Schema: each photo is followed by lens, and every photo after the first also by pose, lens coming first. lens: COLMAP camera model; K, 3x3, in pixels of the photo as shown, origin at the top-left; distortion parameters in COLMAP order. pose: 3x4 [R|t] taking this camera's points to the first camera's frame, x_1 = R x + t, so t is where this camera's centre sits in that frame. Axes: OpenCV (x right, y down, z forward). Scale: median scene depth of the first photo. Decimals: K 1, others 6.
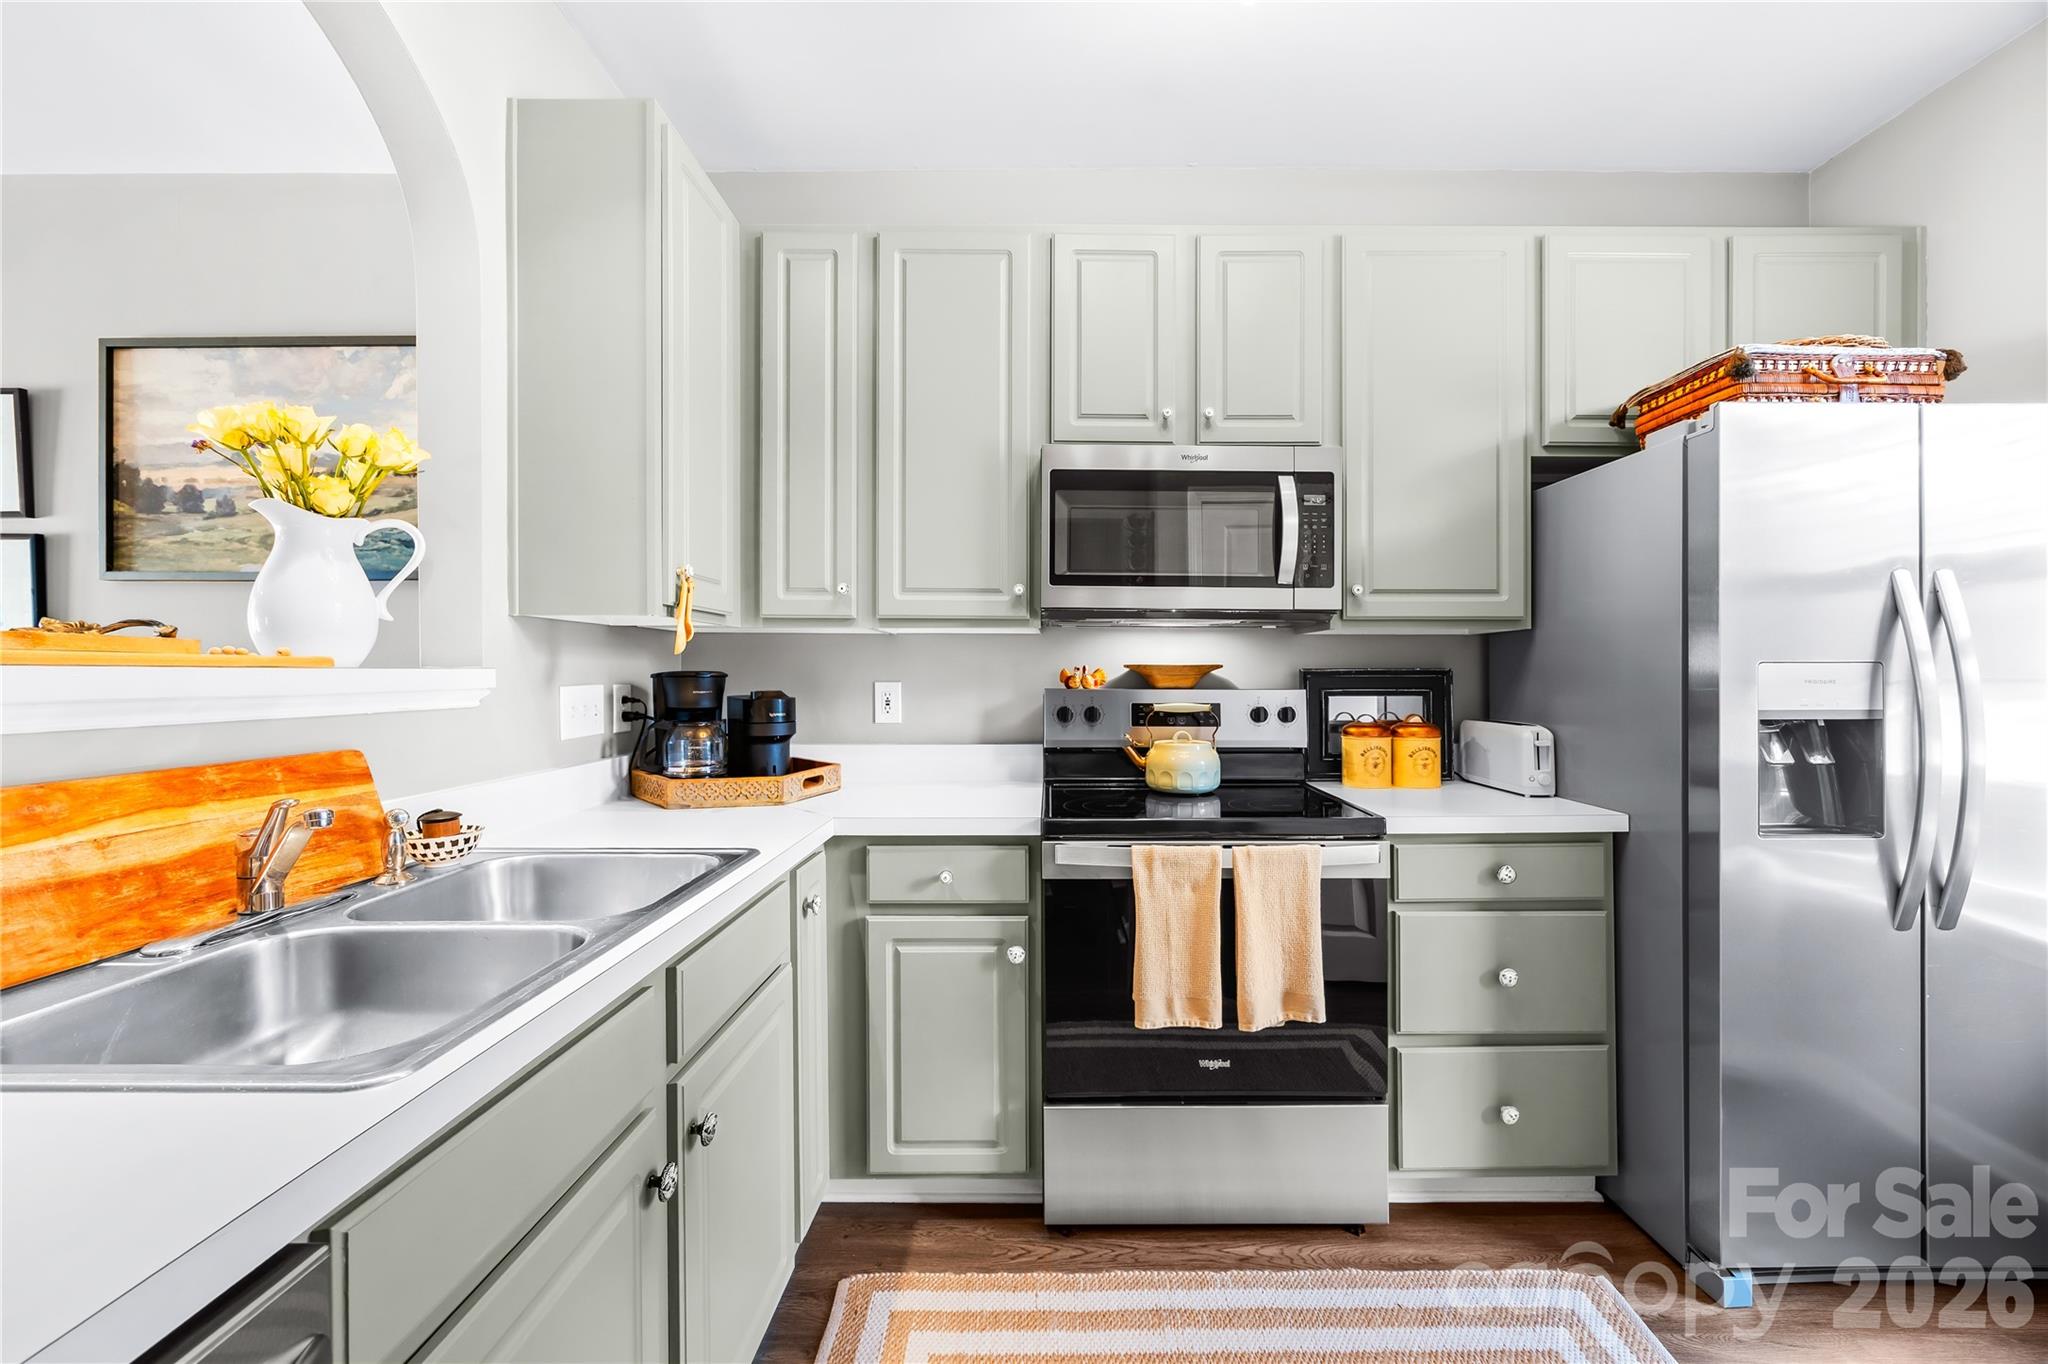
lens RADIAL K [[801.1, 0, 1060.6], [0, 801.1, 673.2], [0, 0, 1]] dist [-0.003861, 0.000419]
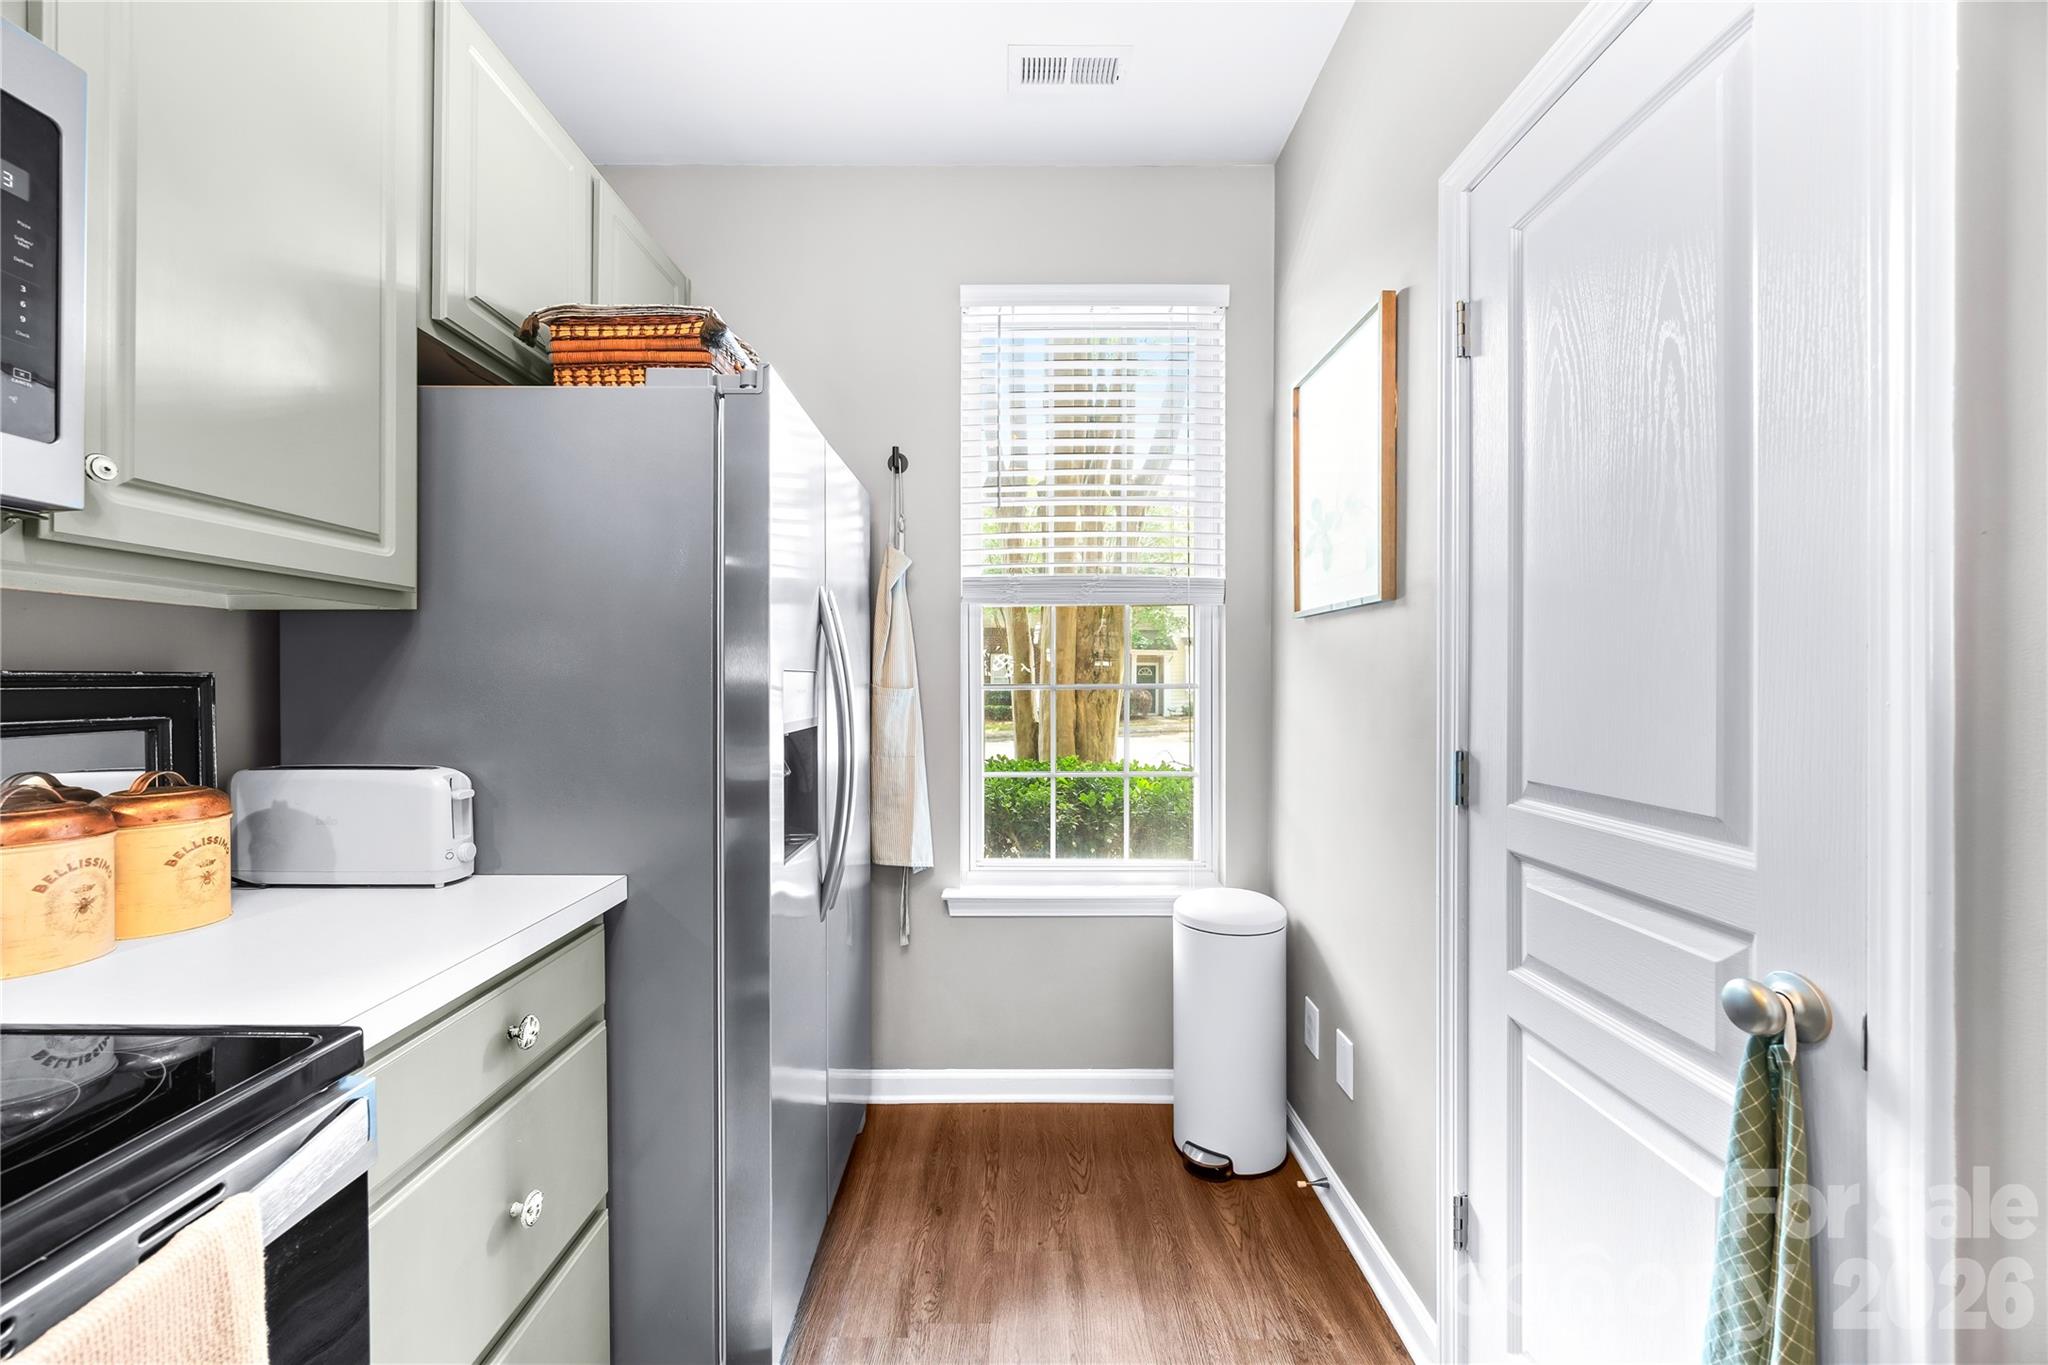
lens RADIAL K [[801.1, 0, 1014.7], [0, 801.1, 671.4], [0, 0, 1]] dist [-0.003861, 0.000419]
pose [[0.002986, 0.012563, 0.999917, -0.018246], [-0.002664, 0.999918, -0.012555, -0.001795], [-0.999992, -0.002627, 0.003019, 0.545802]]
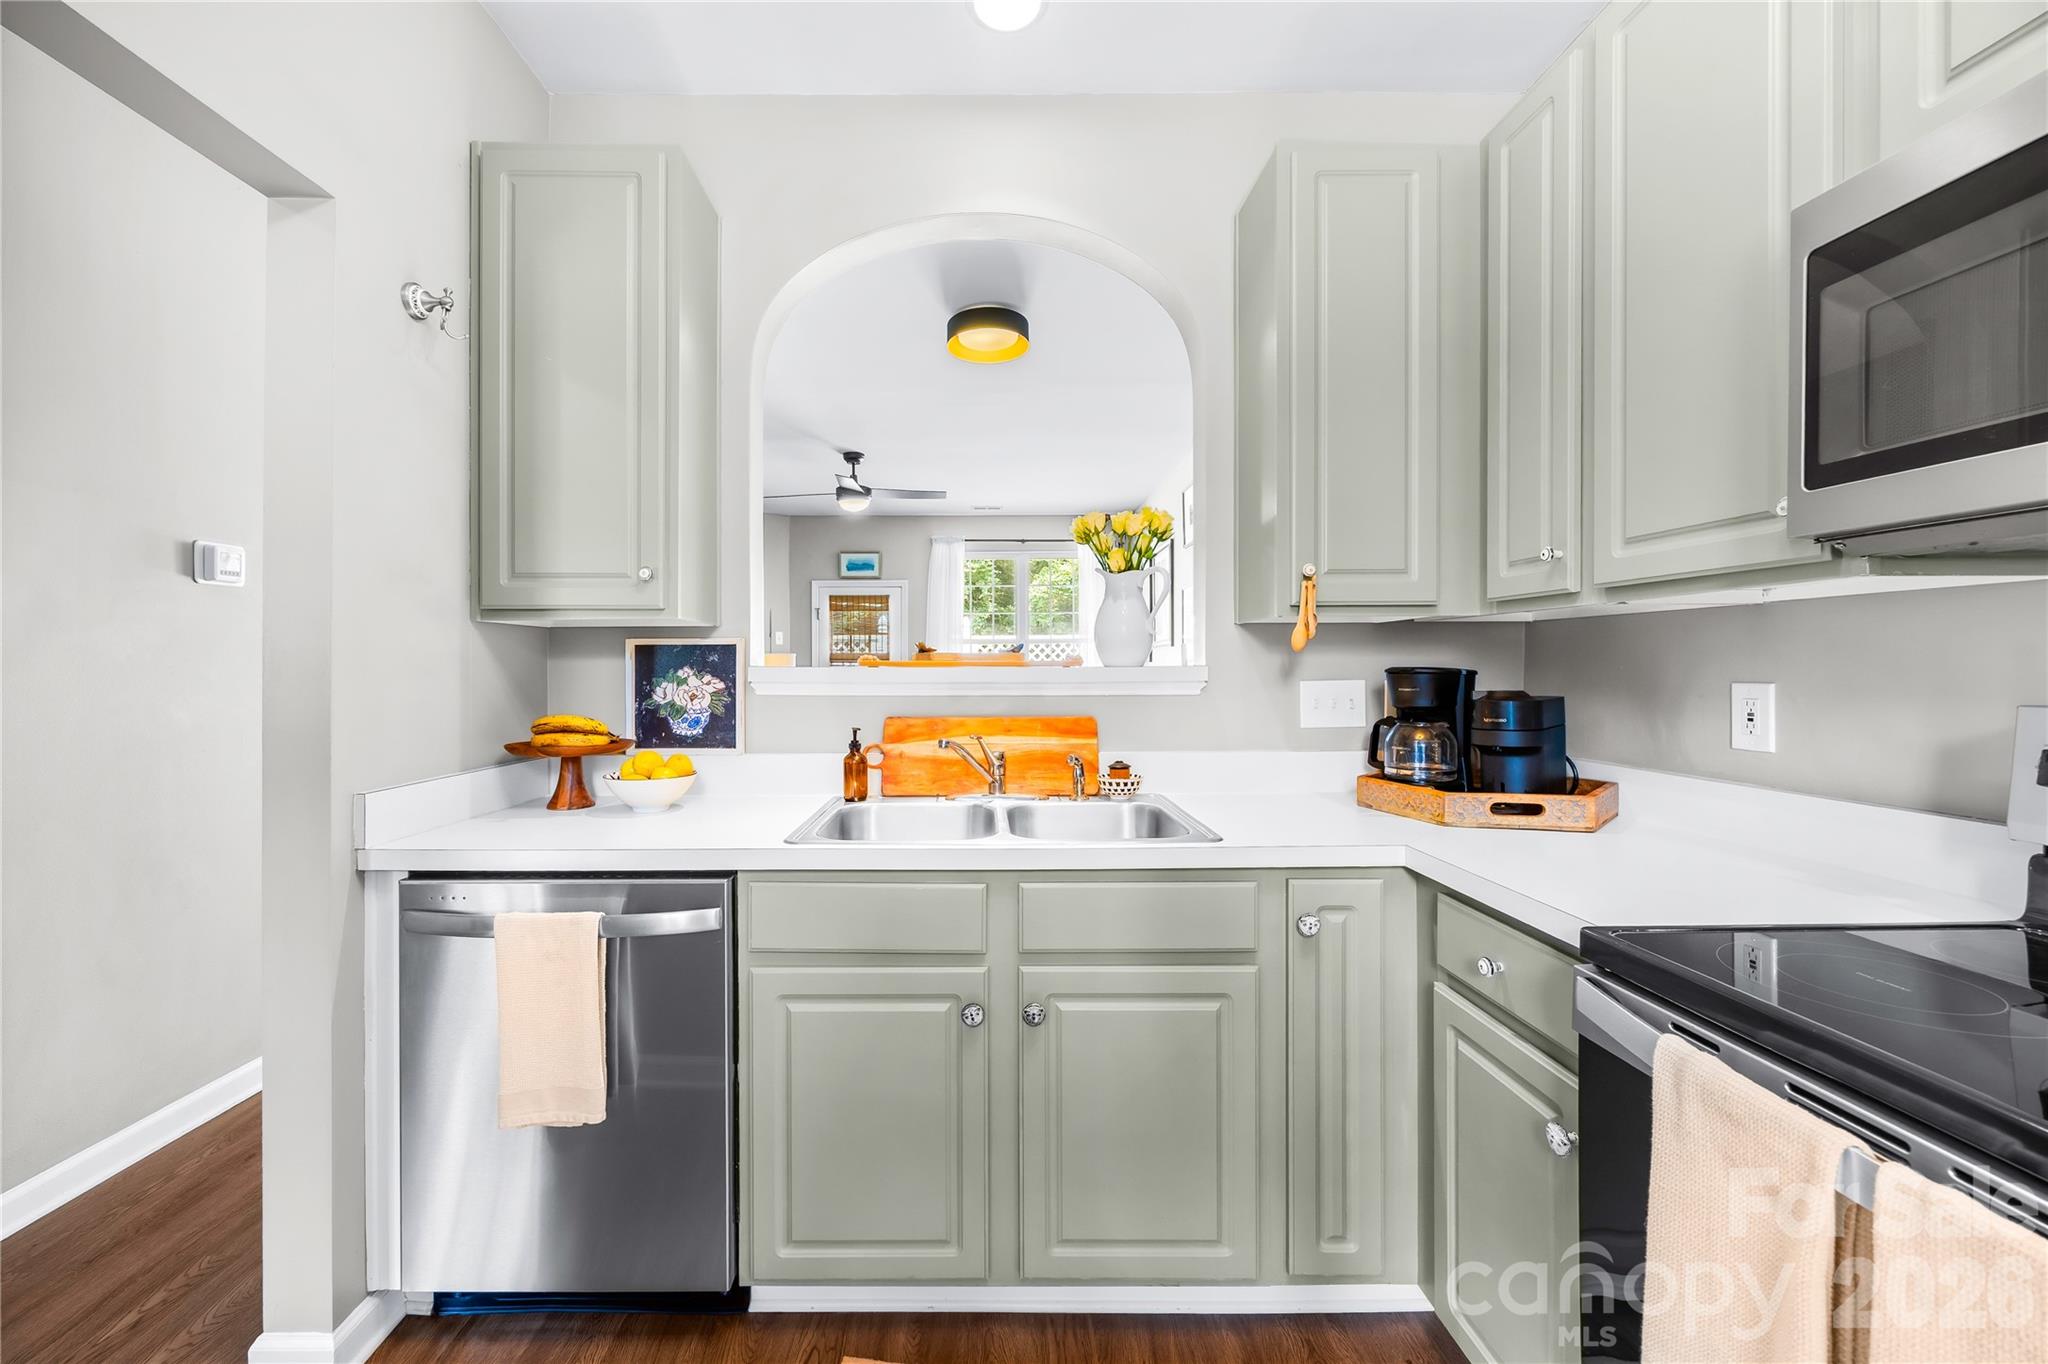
lens RADIAL K [[801.1, 0, 977.7], [0, 801.1, 670.6], [0, 0, 1]] dist [-0.003861, 0.000419]
pose [[-0.016791, 0.003899, -0.999851, 0.460142], [0.003394, 0.999987, 0.003842, -0.003471], [0.999853, -0.003329, -0.016804, 0.478108]]
